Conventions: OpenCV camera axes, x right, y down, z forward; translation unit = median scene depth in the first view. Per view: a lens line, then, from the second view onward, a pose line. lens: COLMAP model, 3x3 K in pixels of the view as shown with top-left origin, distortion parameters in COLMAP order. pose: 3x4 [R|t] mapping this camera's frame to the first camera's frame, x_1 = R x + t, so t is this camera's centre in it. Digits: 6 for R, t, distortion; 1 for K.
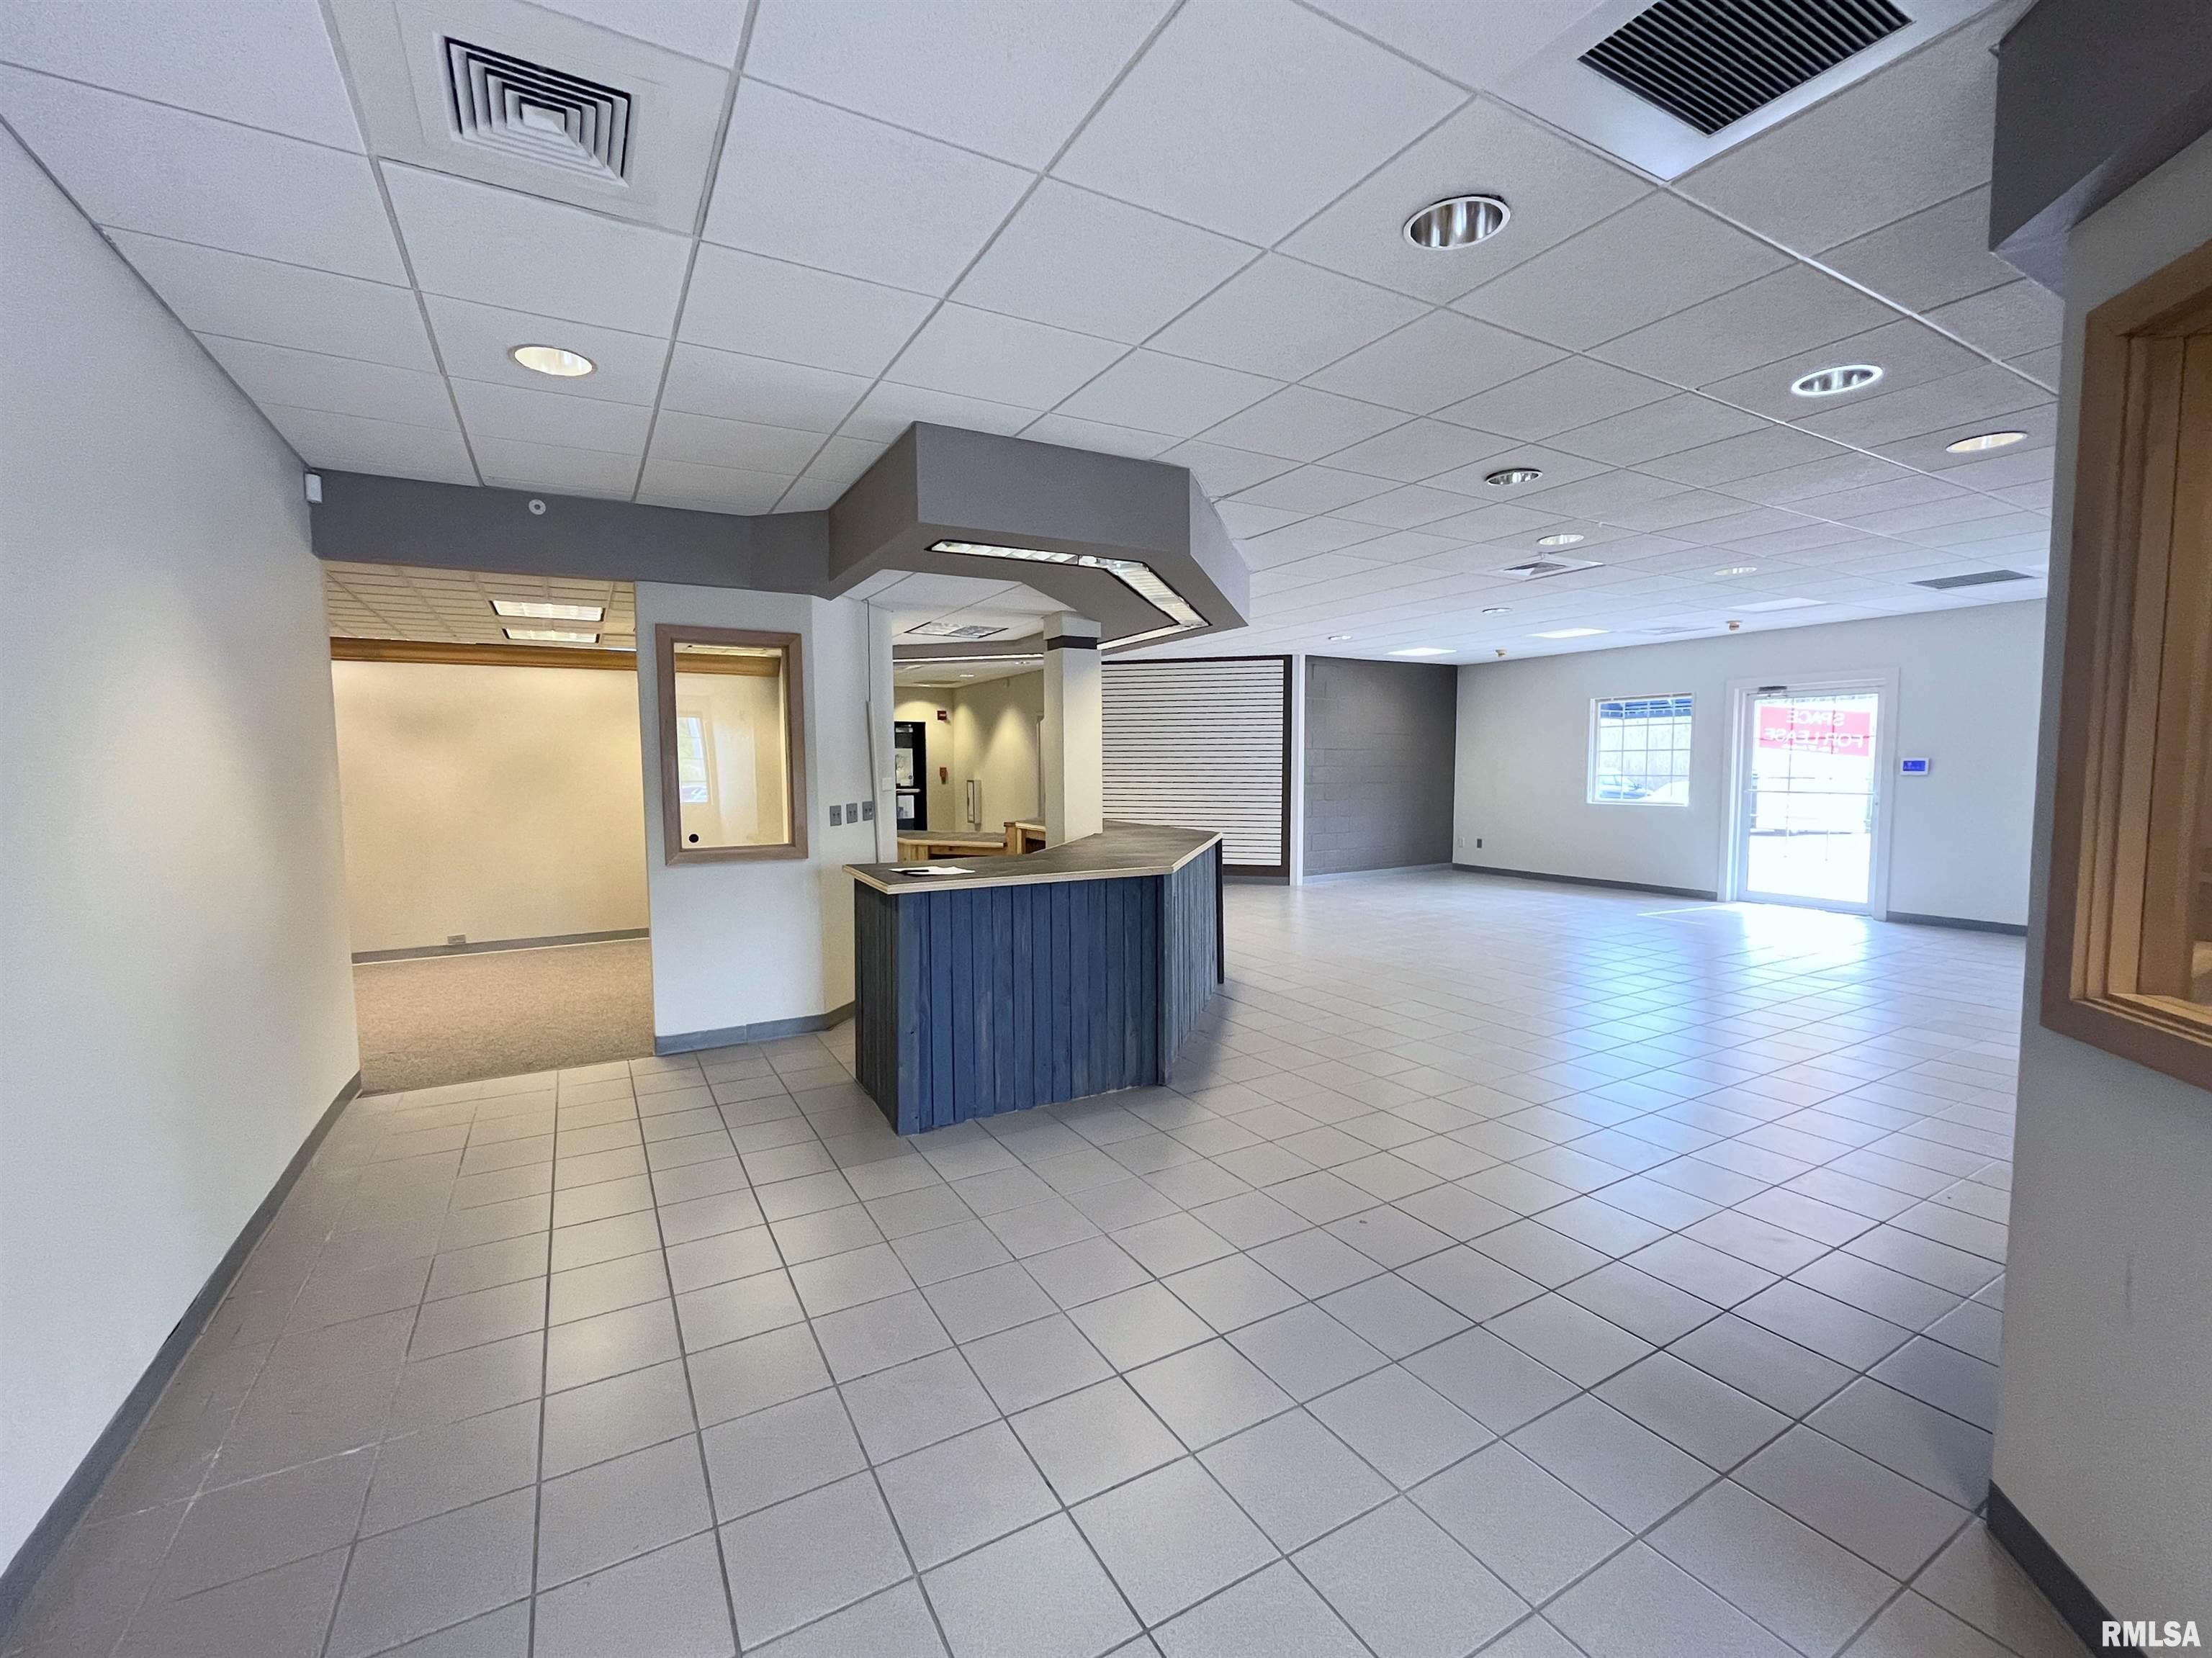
lens RADIAL K [[902.7, 0, 1102.9], [0, 902.7, 821.9], [0, 0, 1]] dist [-0.001001, -0.002017]
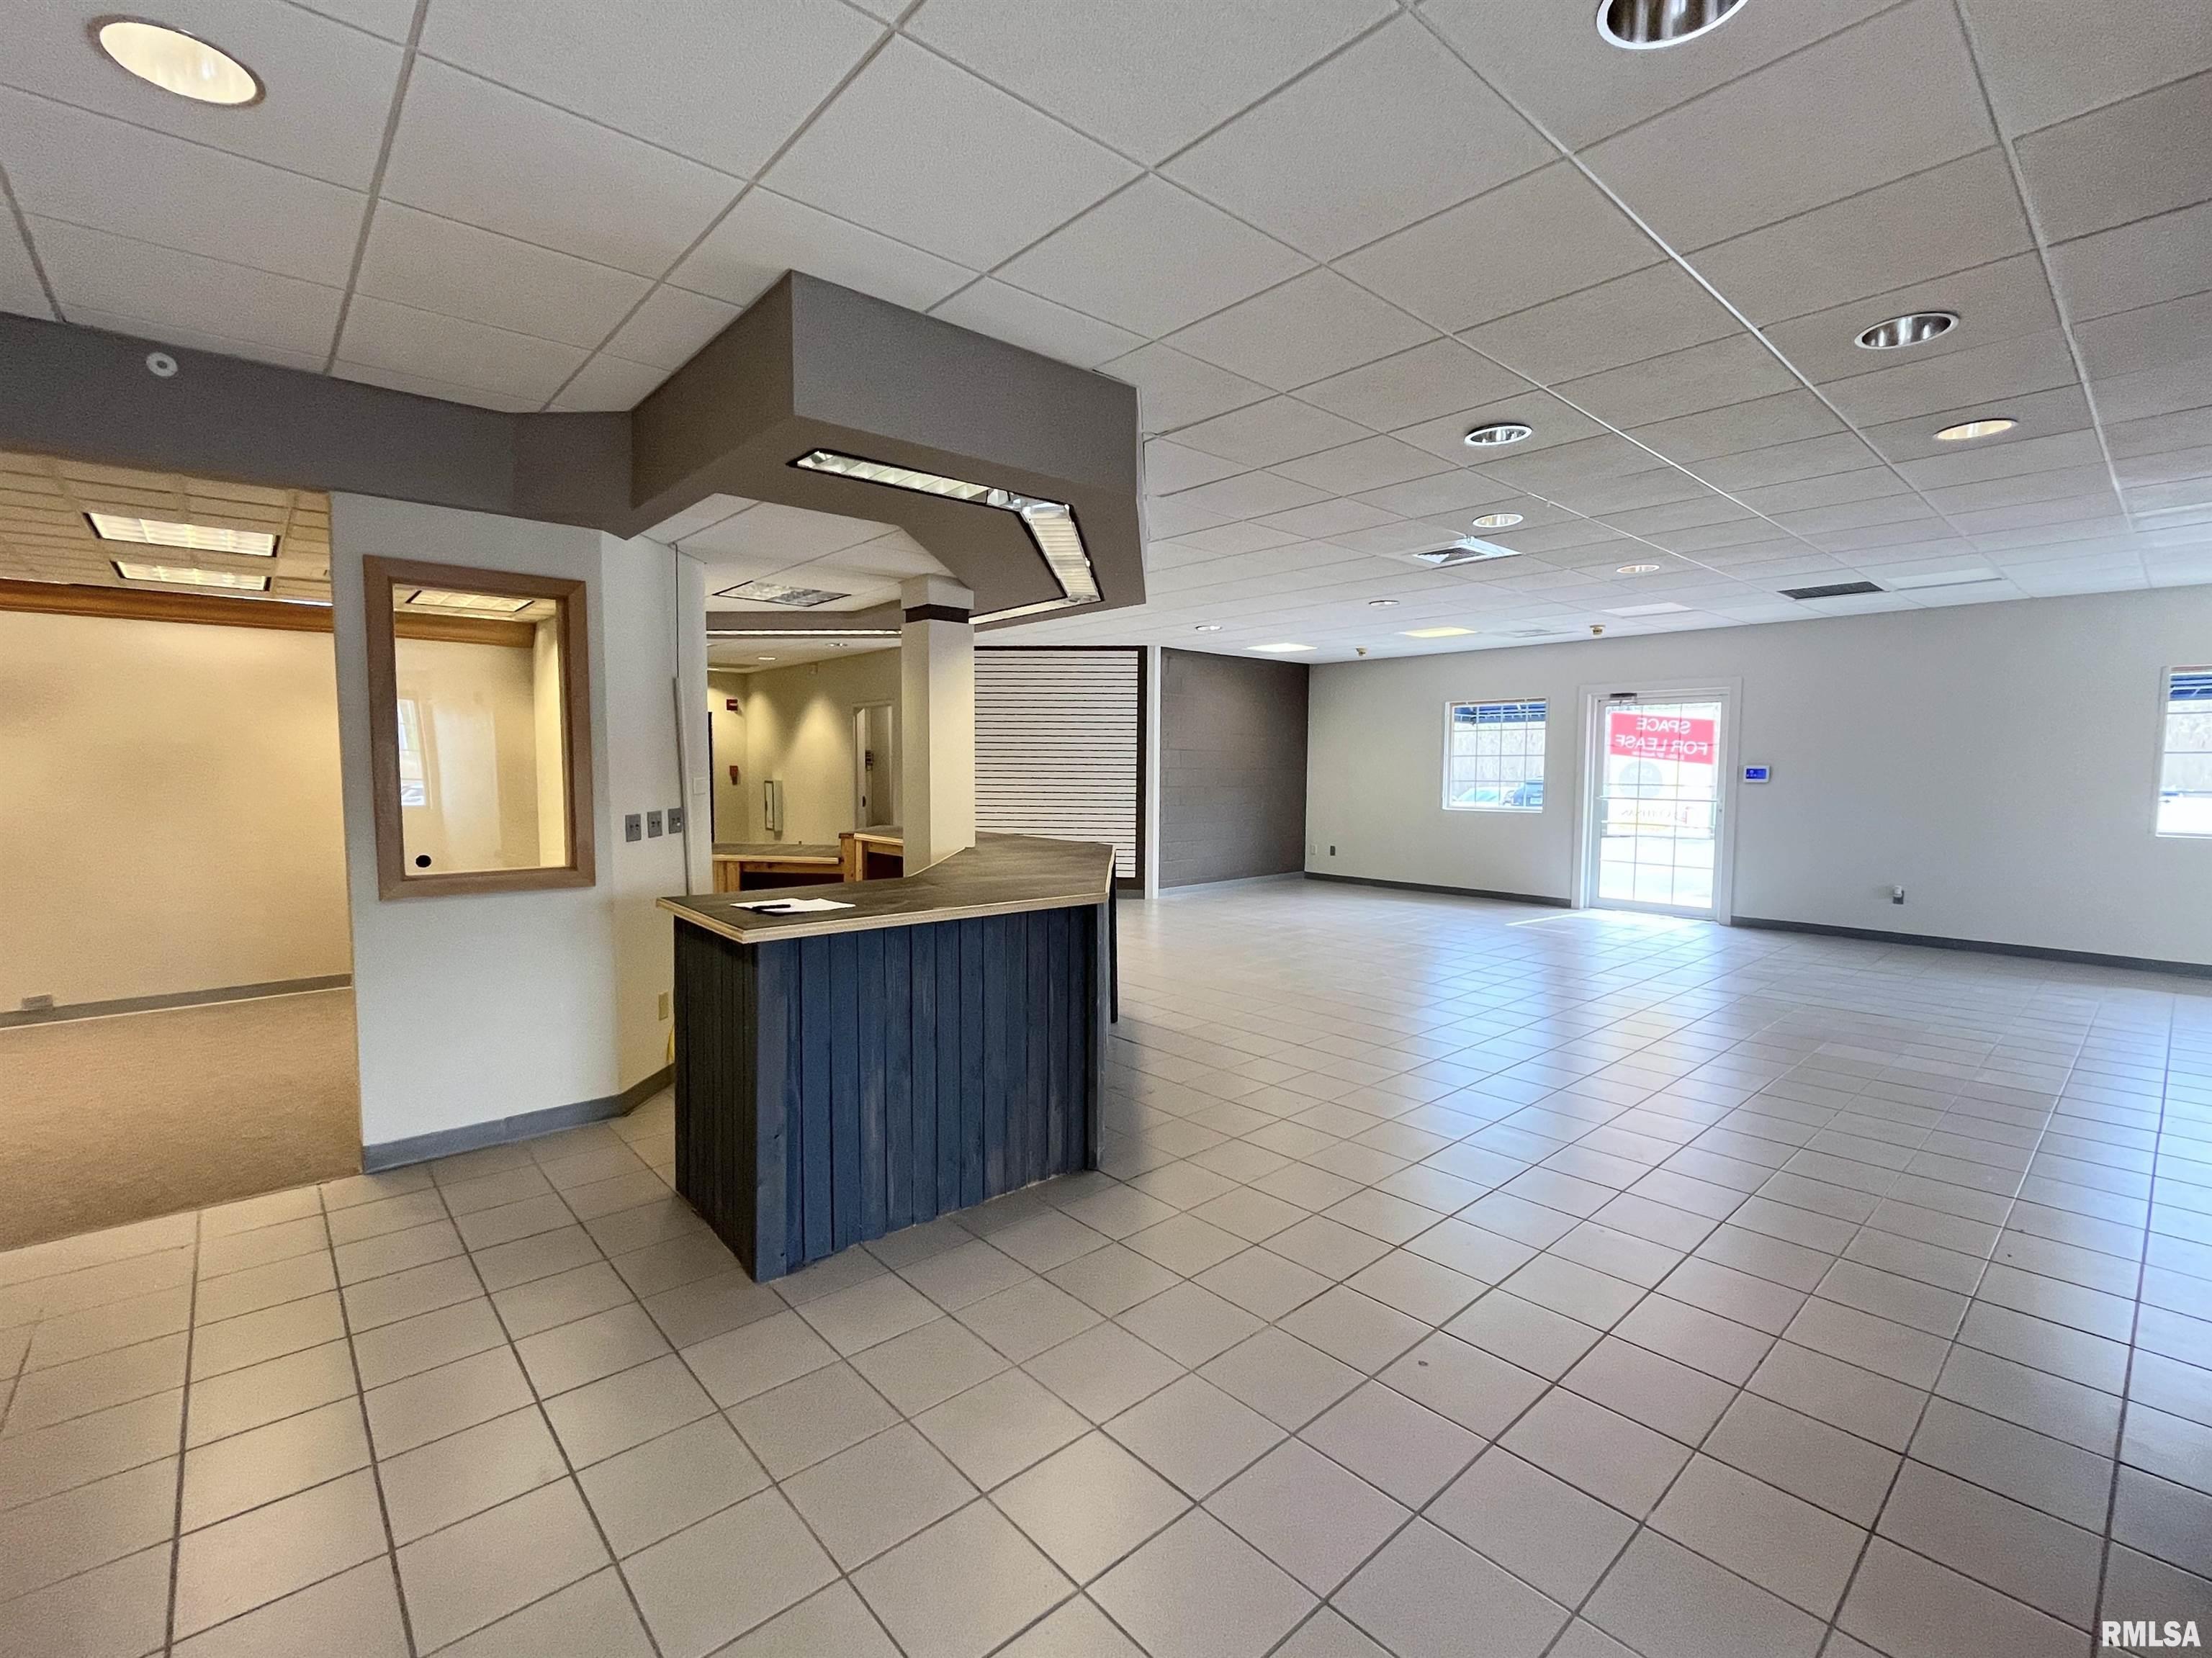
lens RADIAL K [[951.8, 0, 1093.1], [0, 951.8, 822.5], [0, 0, 1]] dist [-0.002791, 0.000792]
pose [[0.979162, -0.001841, 0.203071, -0.079900], [0.002668, 0.999989, -0.003799, -0.006946], [-0.203062, 0.004262, 0.979157, 0.143485]]
